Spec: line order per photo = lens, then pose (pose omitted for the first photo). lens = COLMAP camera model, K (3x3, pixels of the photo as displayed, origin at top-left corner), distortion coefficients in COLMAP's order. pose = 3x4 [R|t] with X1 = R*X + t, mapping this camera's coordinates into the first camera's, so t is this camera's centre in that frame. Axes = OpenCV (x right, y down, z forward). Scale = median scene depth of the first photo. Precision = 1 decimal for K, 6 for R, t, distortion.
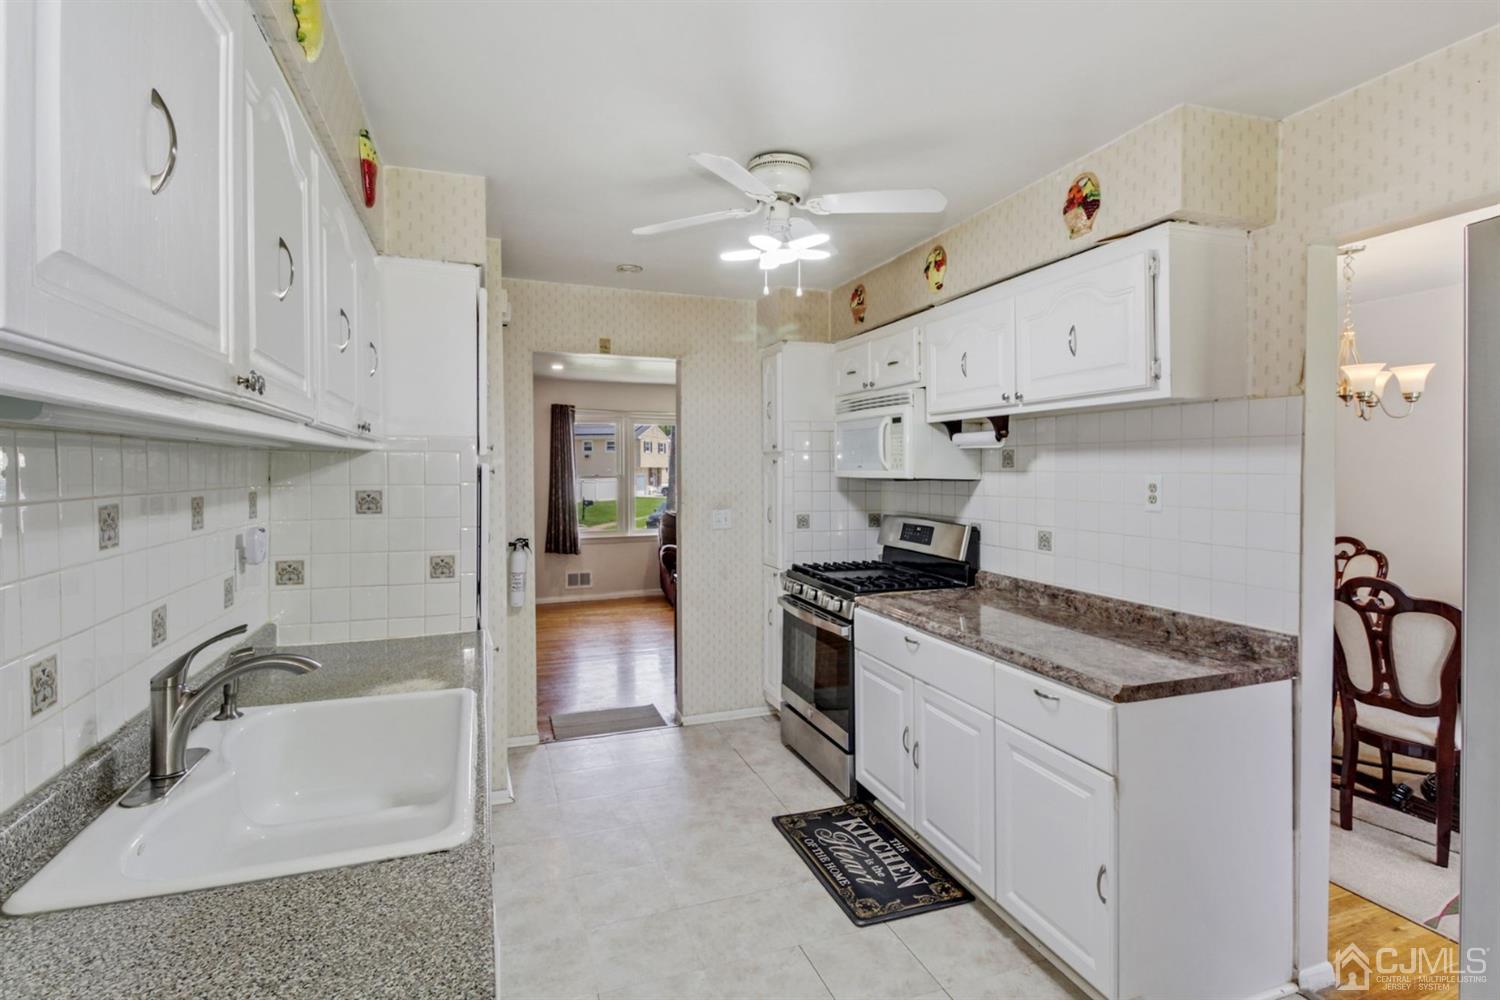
lens RADIAL K [[710.3, 0, 744.4], [0, 710.3, 478.5], [0, 0, 1]] dist [0.002126, 0.000263]
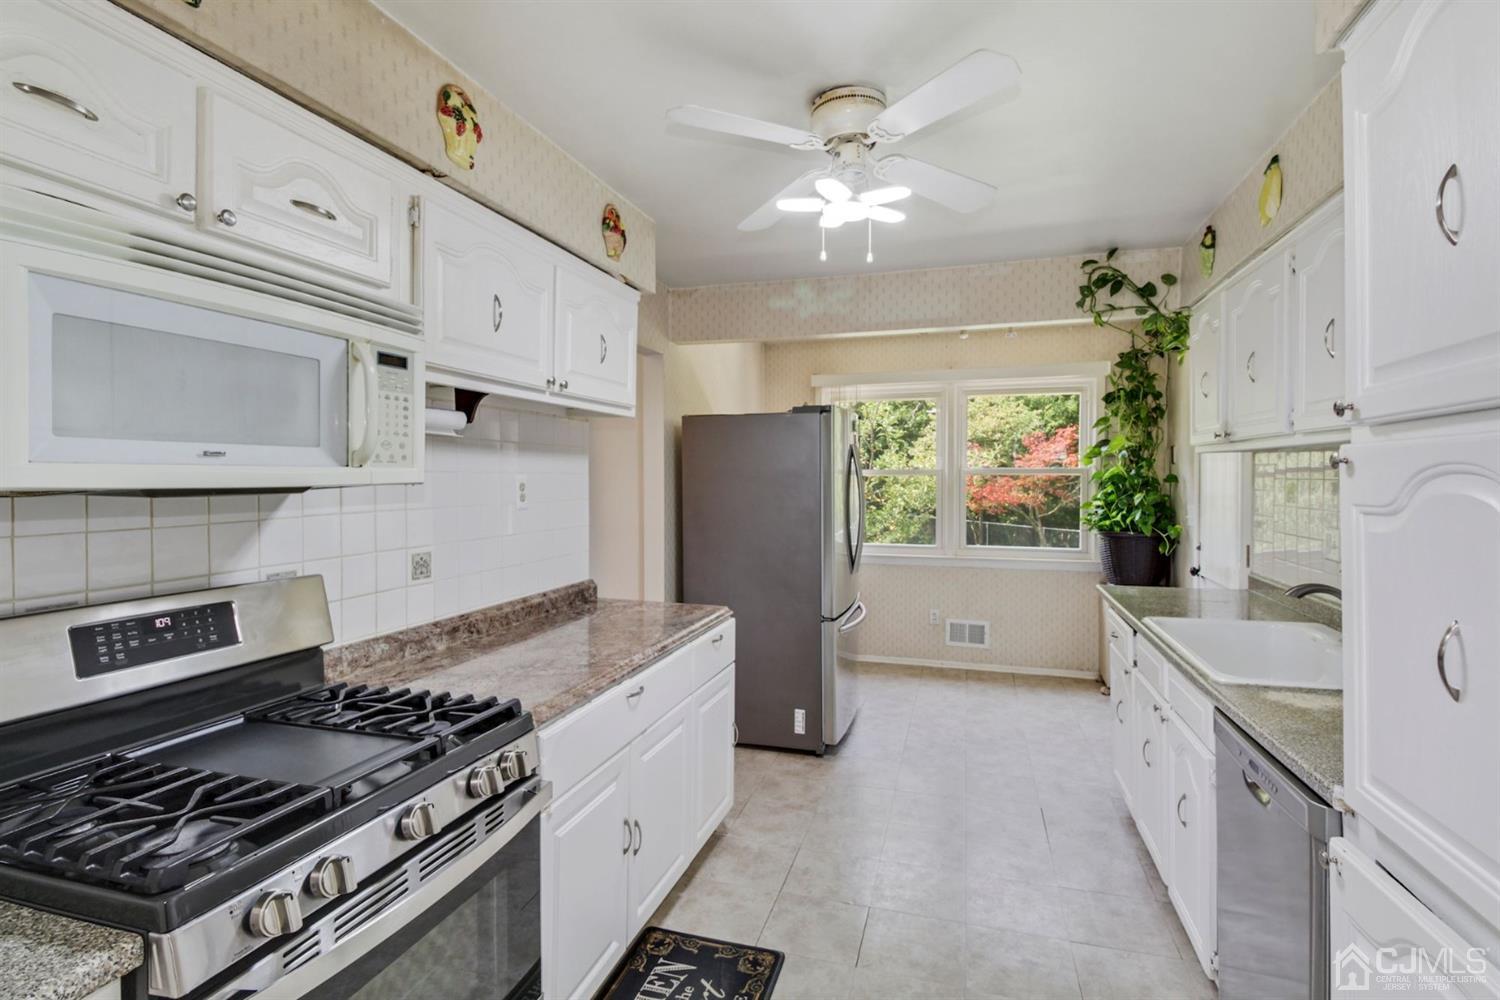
lens RADIAL K [[710.3, 0, 744.4], [0, 710.3, 478.5], [0, 0, 1]] dist [0.002126, 0.000263]
pose [[-0.797733, 0.001823, 0.603008, -0.322235], [0.012382, 0.999834, 0.013358, -0.009446], [-0.602884, 0.018123, -0.797623, 1.565047]]
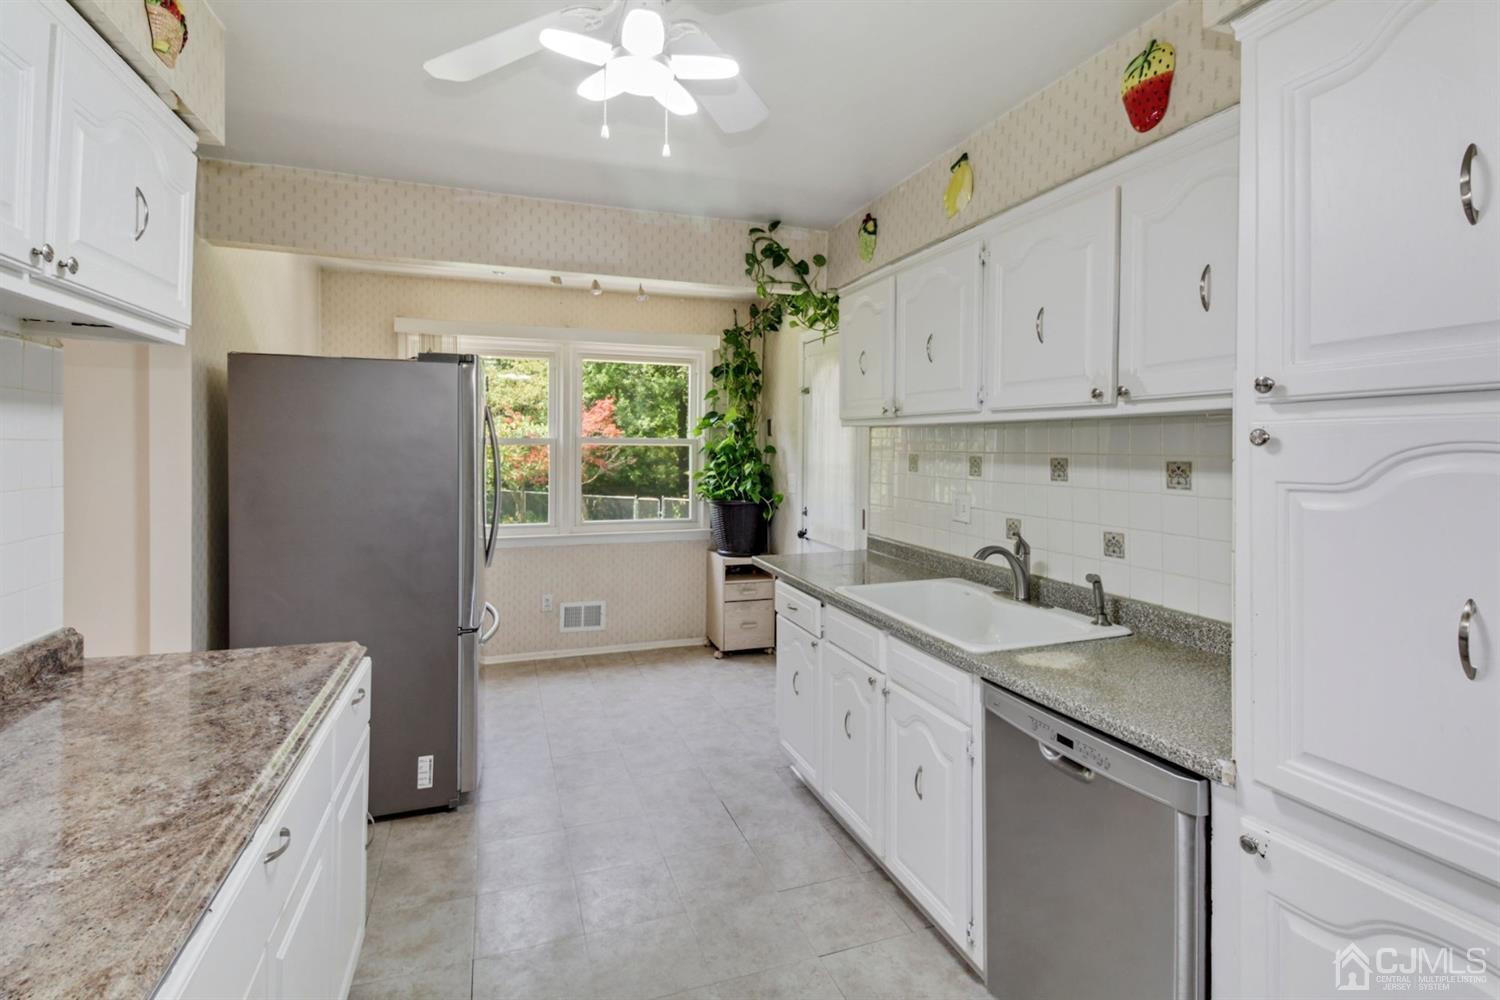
lens RADIAL K [[716.7, 0, 744.2], [0, 716.7, 452.7], [0, 0, 1]] dist [0.046836, -0.032083]
pose [[-0.999868, -0.002298, 0.016054, -0.038498], [-0.001905, 0.999699, 0.024473, -0.011393], [-0.016105, 0.024440, -0.999572, 1.442541]]
